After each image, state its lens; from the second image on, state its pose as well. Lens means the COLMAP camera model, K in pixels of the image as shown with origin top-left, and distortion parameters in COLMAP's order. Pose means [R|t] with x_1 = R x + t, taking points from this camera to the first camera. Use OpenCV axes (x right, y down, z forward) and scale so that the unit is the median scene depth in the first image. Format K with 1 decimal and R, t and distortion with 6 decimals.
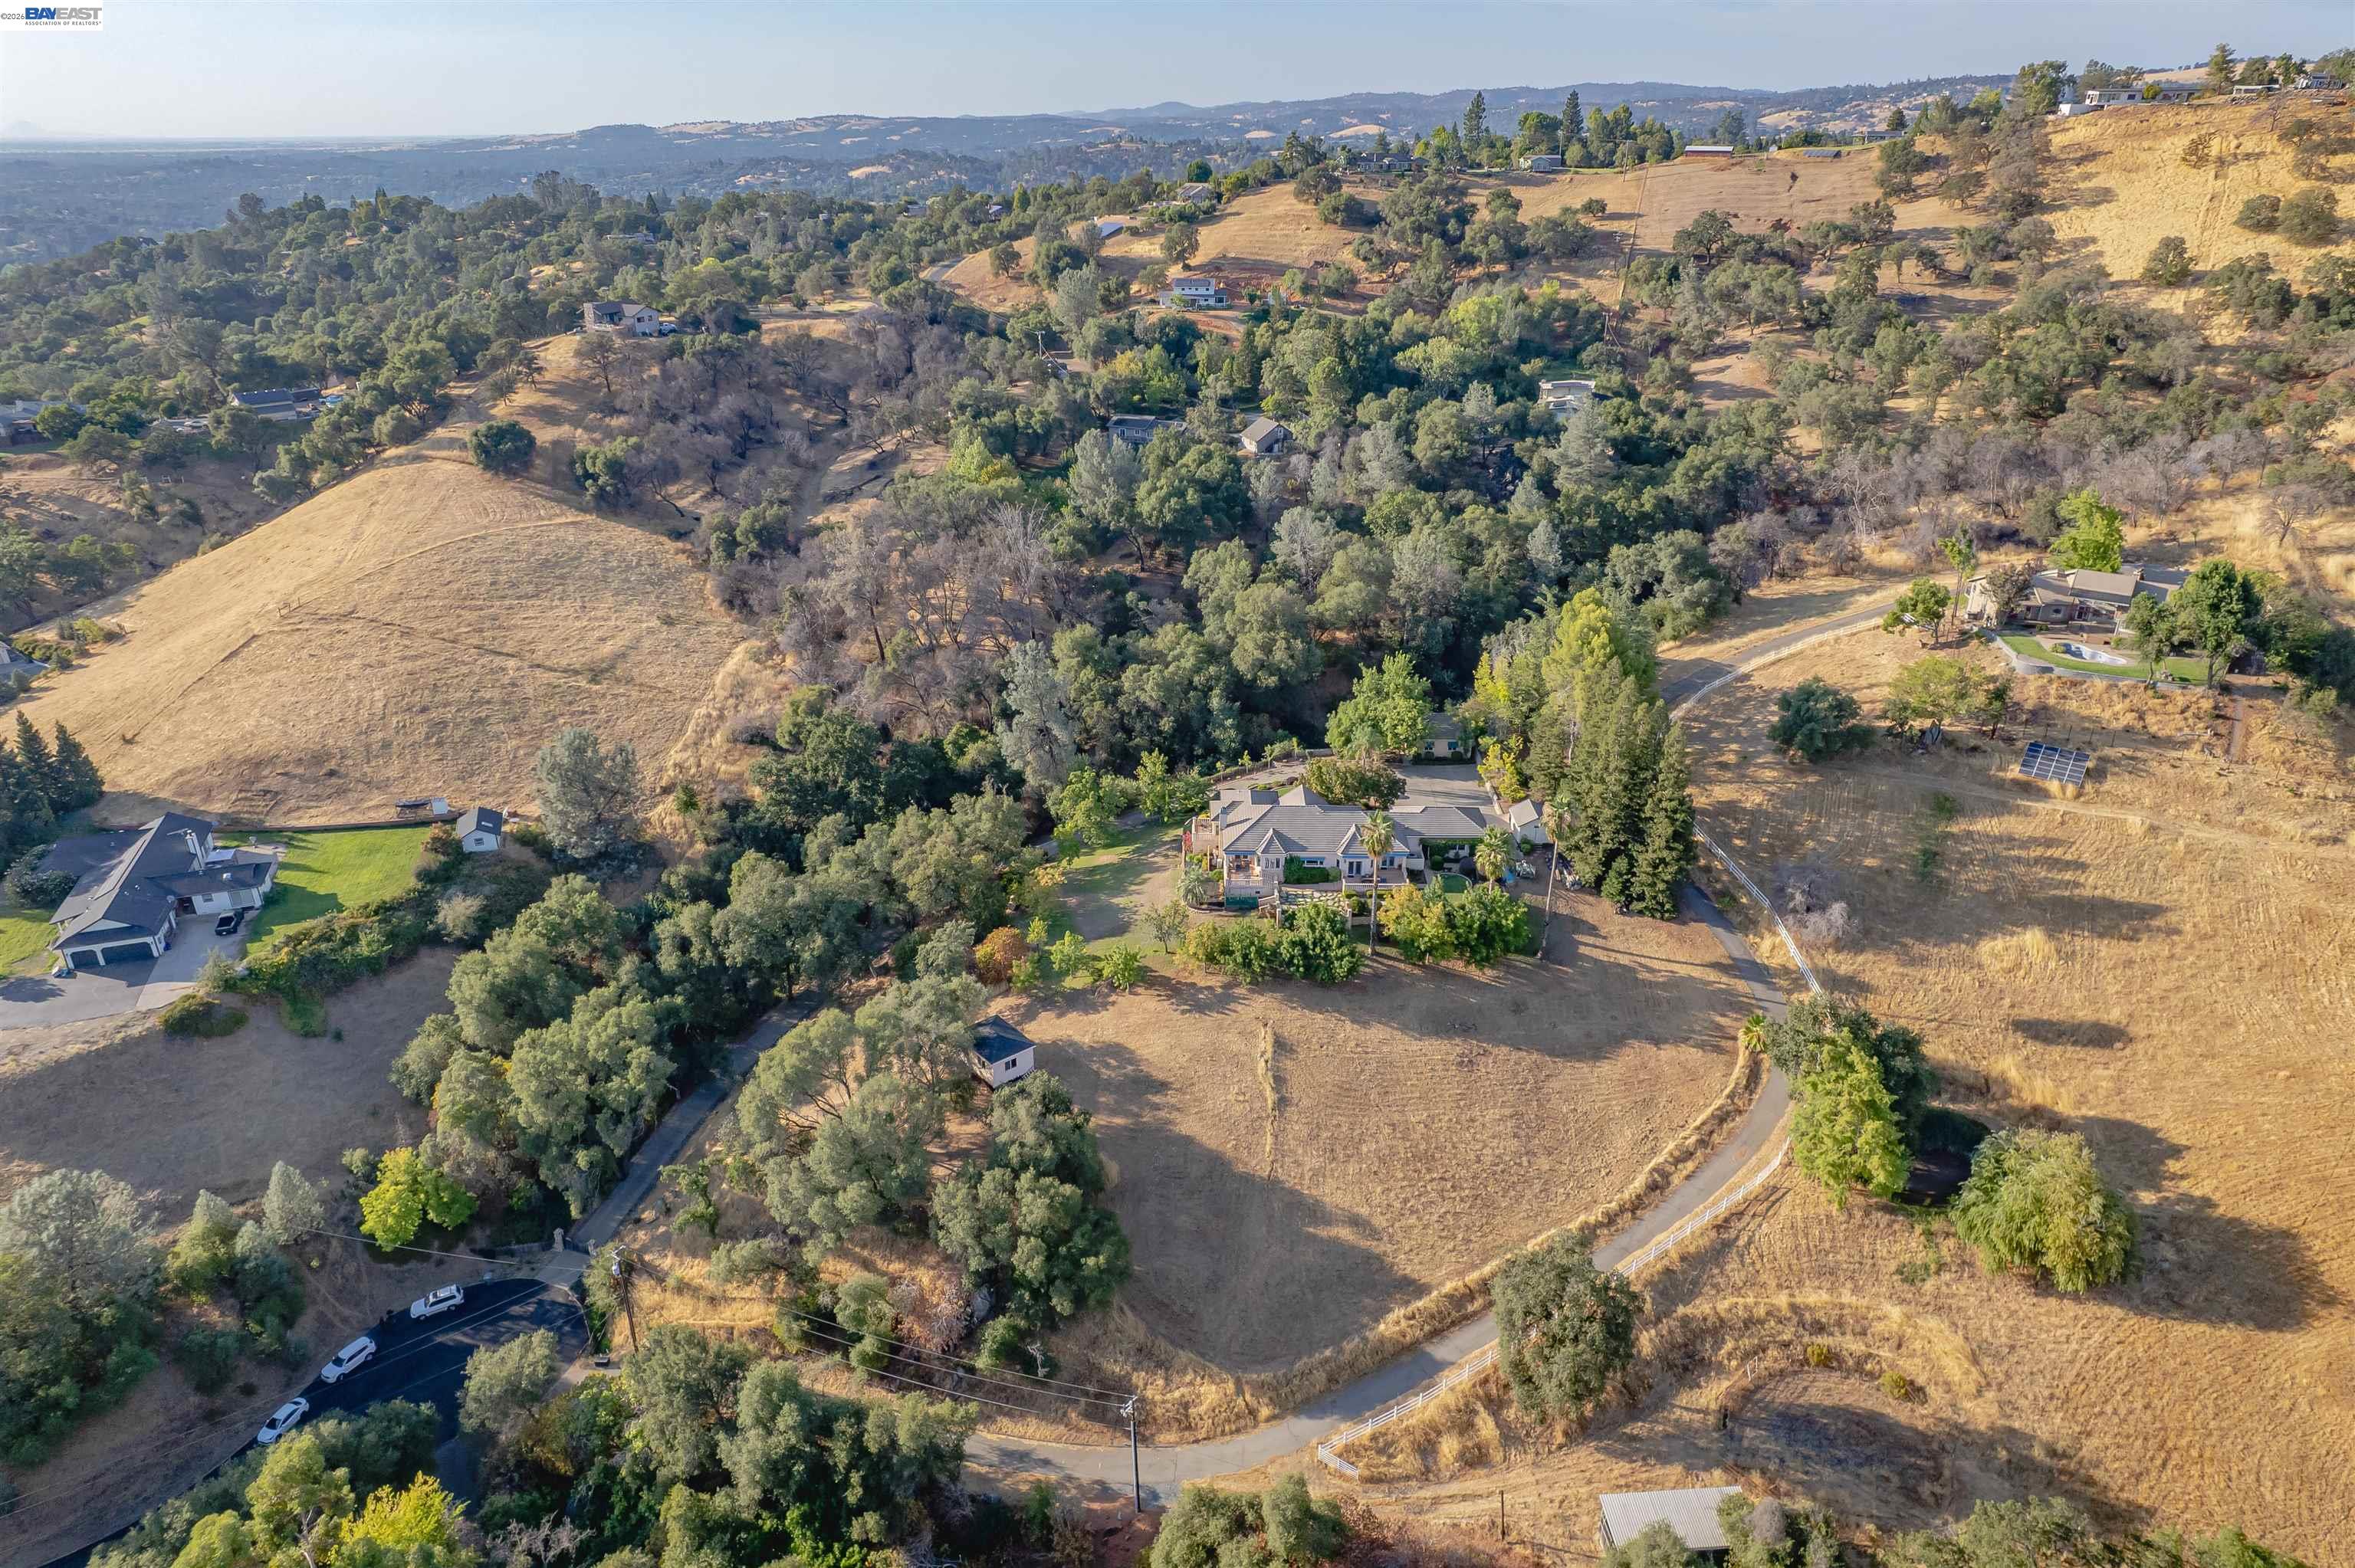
lens RADIAL K [[1508.3, 0, 1169.7], [0, 1508.3, 789.3], [0, 0, 1]] dist [-0.090461, 0.084332]
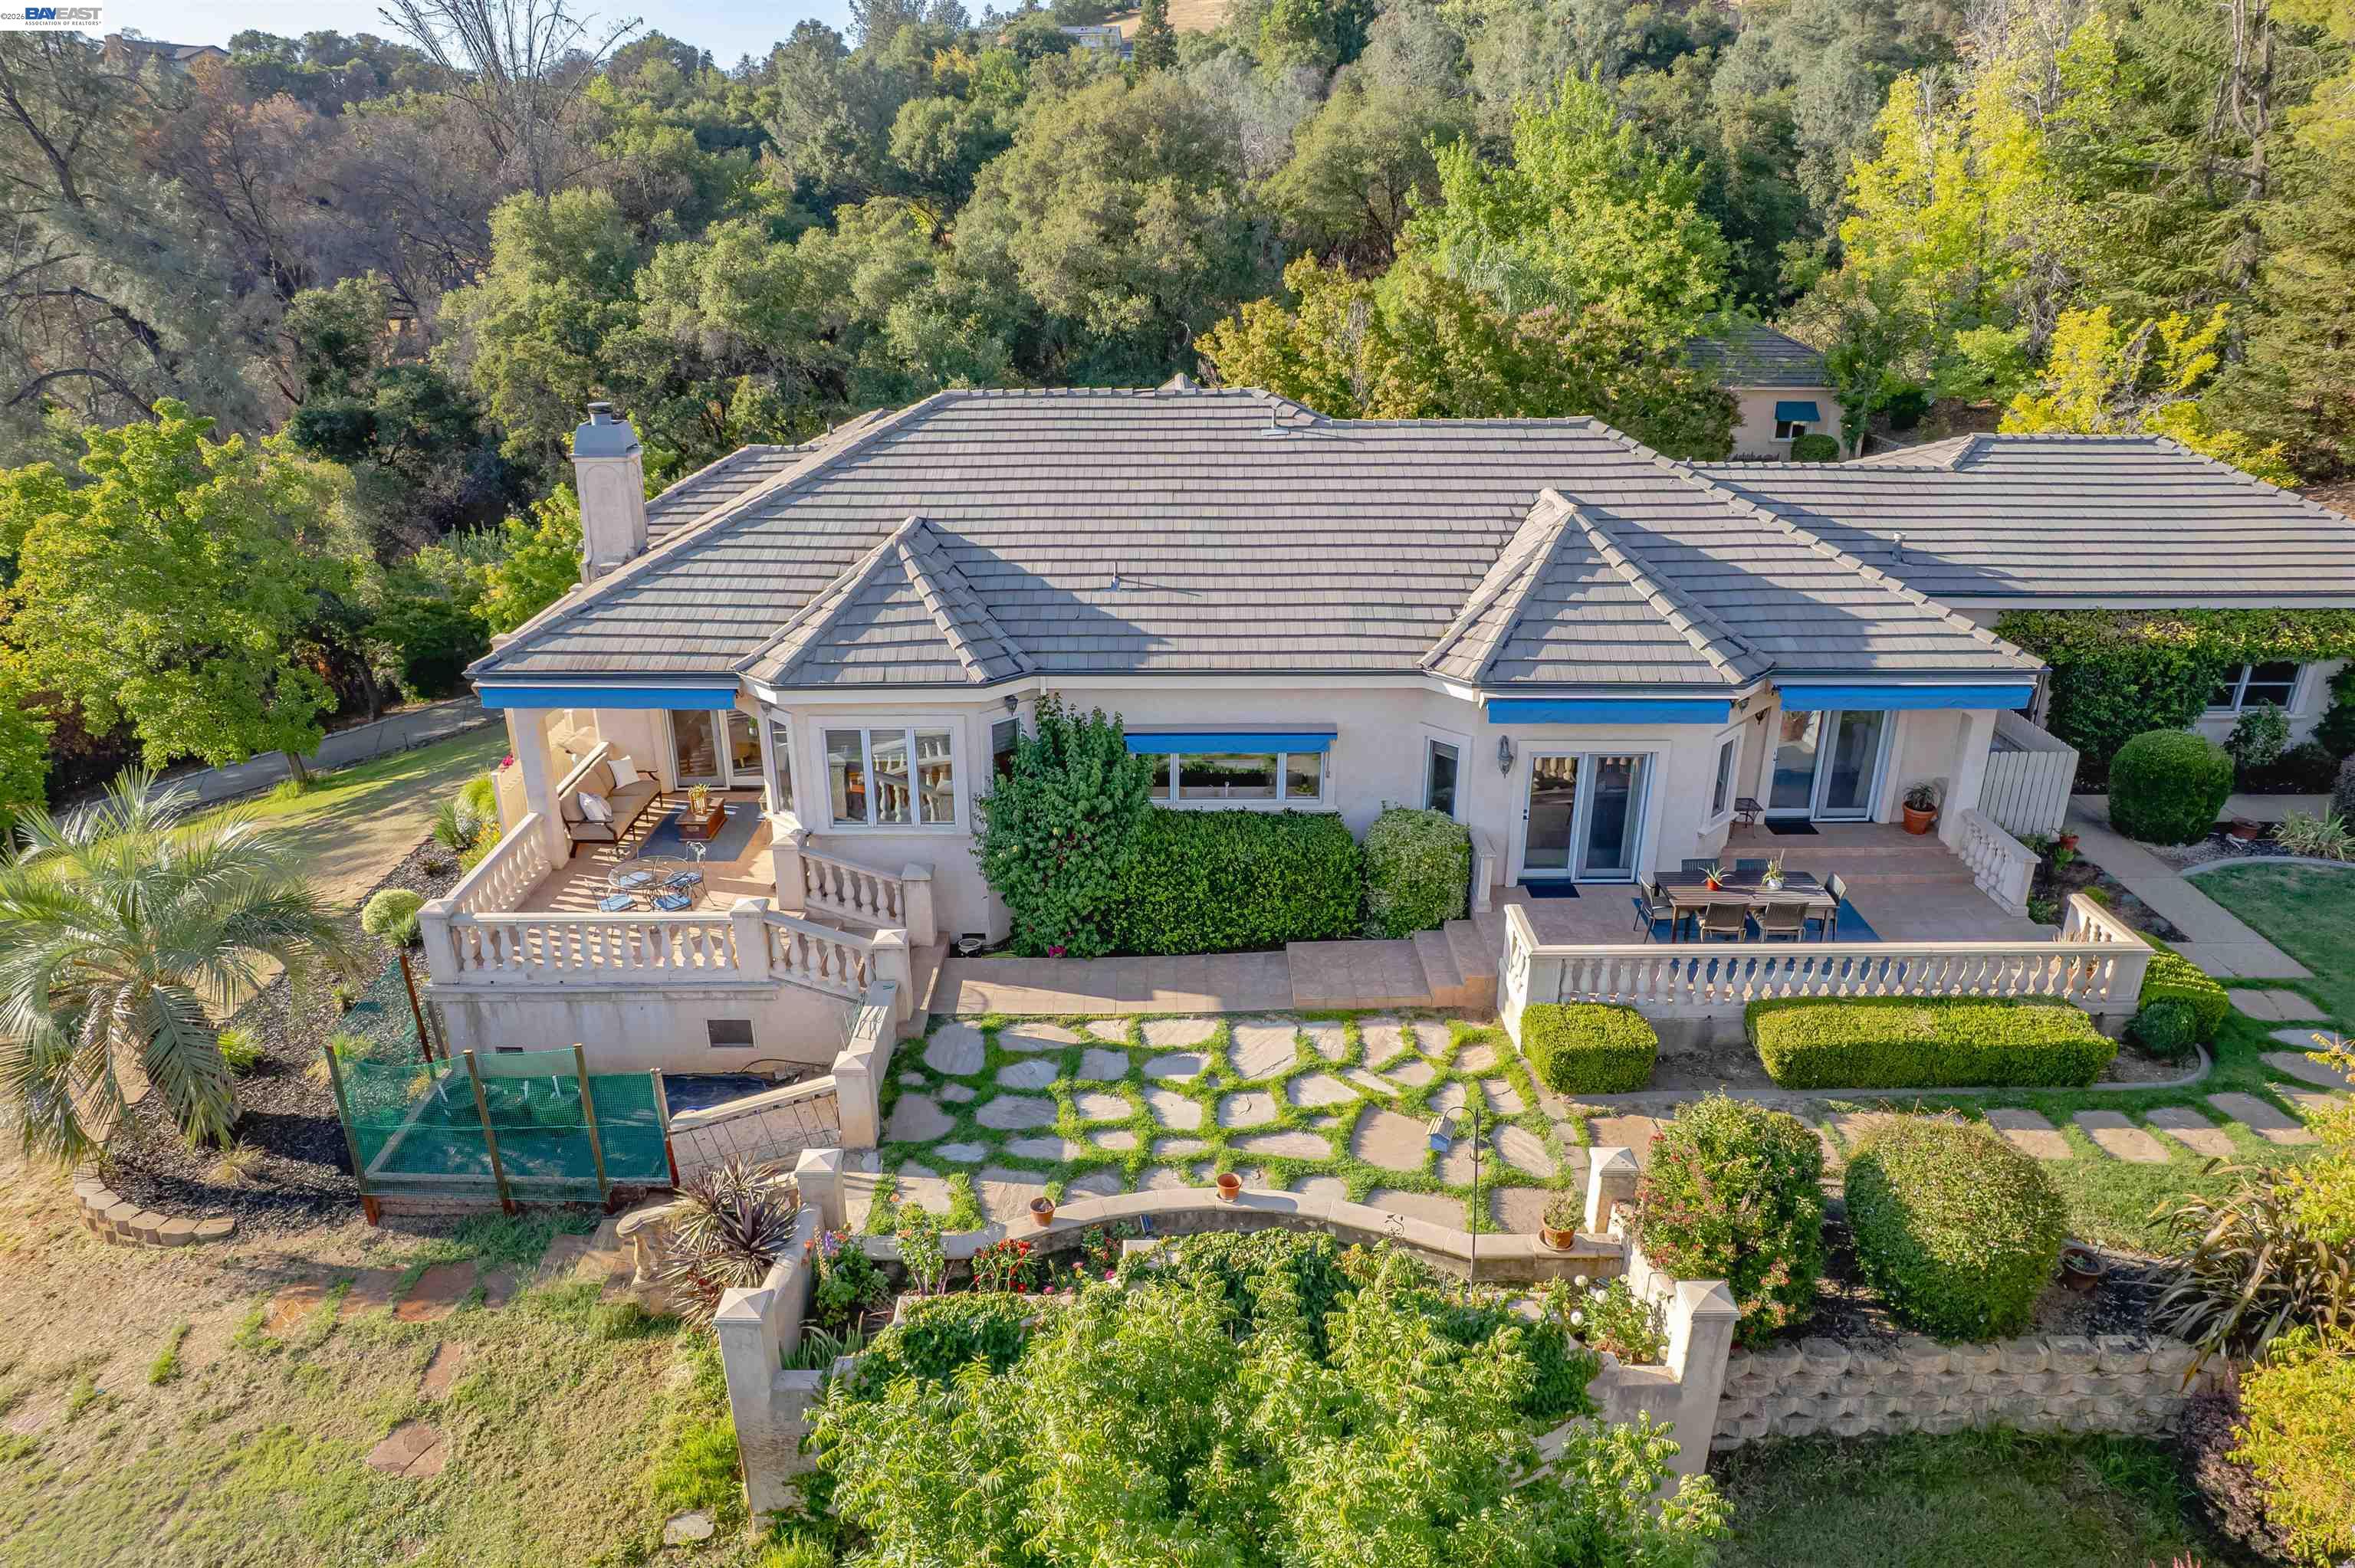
lens RADIAL K [[1508.3, 0, 1169.7], [0, 1508.3, 789.3], [0, 0, 1]] dist [-0.090461, 0.084332]
pose [[0.999773, -0.005883, 0.020489, 0.091561], [0.006943, 0.998620, -0.052053, 0.058453], [-0.020155, 0.052184, 0.998434, 0.919922]]
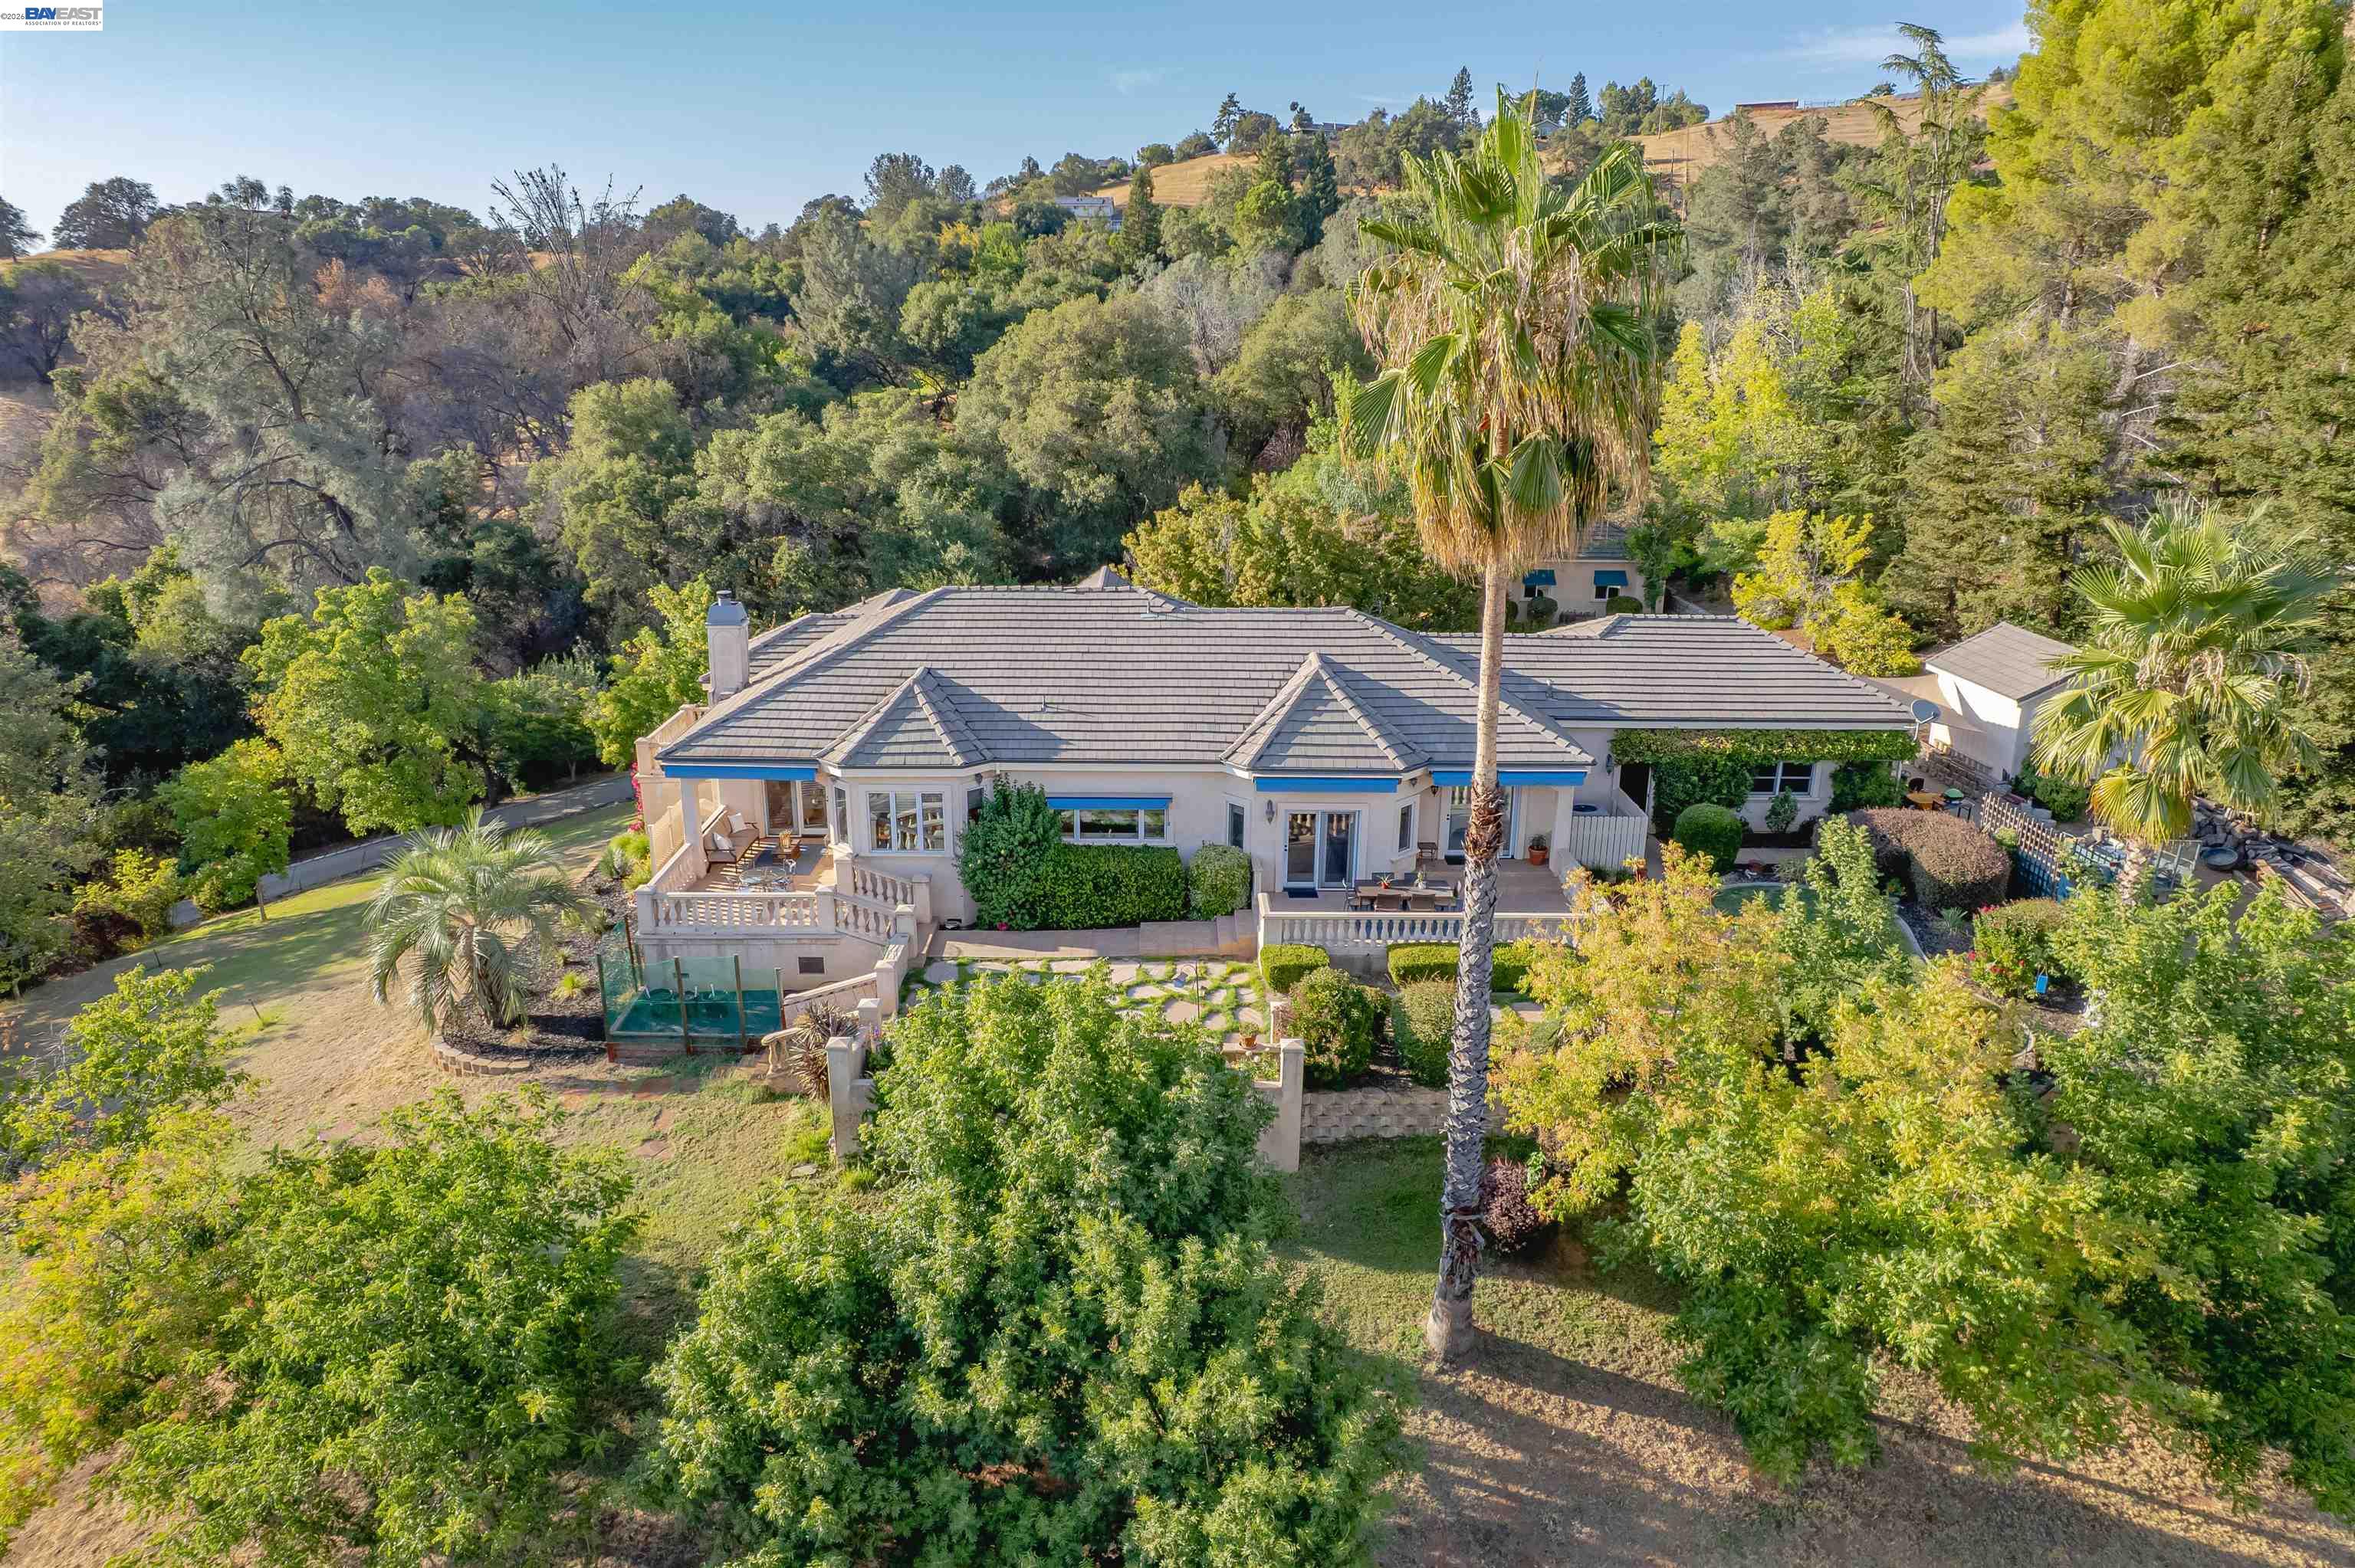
lens RADIAL K [[1508.3, 0, 1169.7], [0, 1508.3, 789.3], [0, 0, 1]] dist [-0.090461, 0.084332]
pose [[0.999689, 0.004611, 0.024492, 0.102337], [-0.001271, 0.990888, -0.134681, 0.074240], [-0.024889, 0.134608, 0.990586, 0.836868]]
